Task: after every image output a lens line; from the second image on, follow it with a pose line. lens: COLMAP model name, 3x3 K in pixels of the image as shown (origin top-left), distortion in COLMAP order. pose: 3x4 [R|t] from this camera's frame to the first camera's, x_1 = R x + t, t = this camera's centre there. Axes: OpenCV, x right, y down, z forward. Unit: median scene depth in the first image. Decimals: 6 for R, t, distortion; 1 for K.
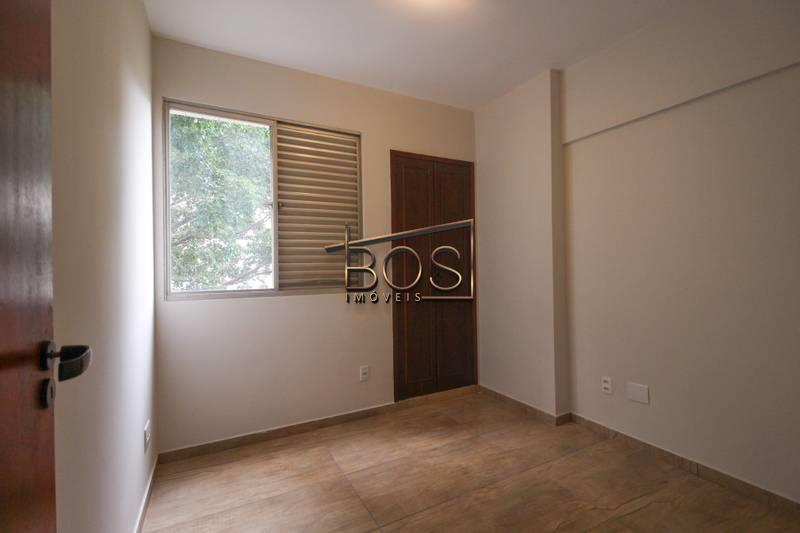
lens RADIAL K [[367.3, 0, 412.2], [0, 367.3, 265.4], [0, 0, 1]] dist [-0.000553, -0.001883]
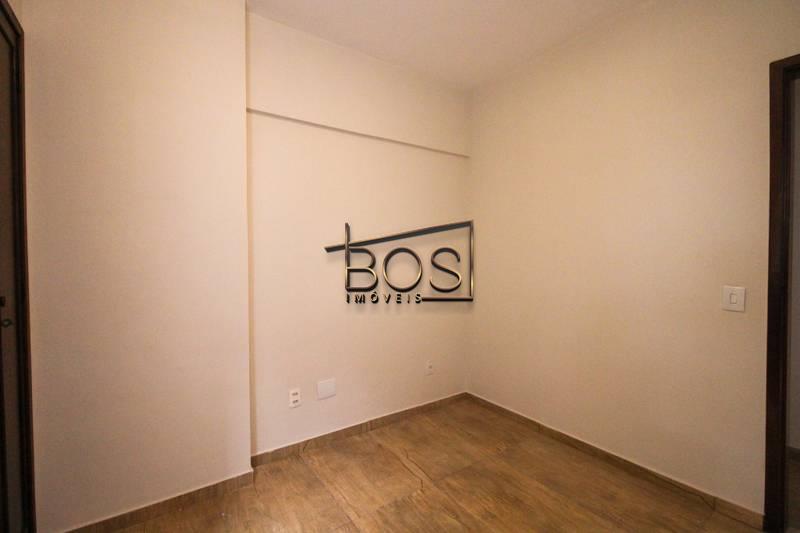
lens RADIAL K [[367.3, 0, 401.5], [0, 367.3, 258.9], [0, 0, 1]] dist [-0.000553, -0.001883]
pose [[-0.094843, 0.017036, 0.995346, -0.364393], [0.018177, 0.999717, -0.015379, 0.000960], [-0.995326, 0.016634, -0.095126, 0.726534]]
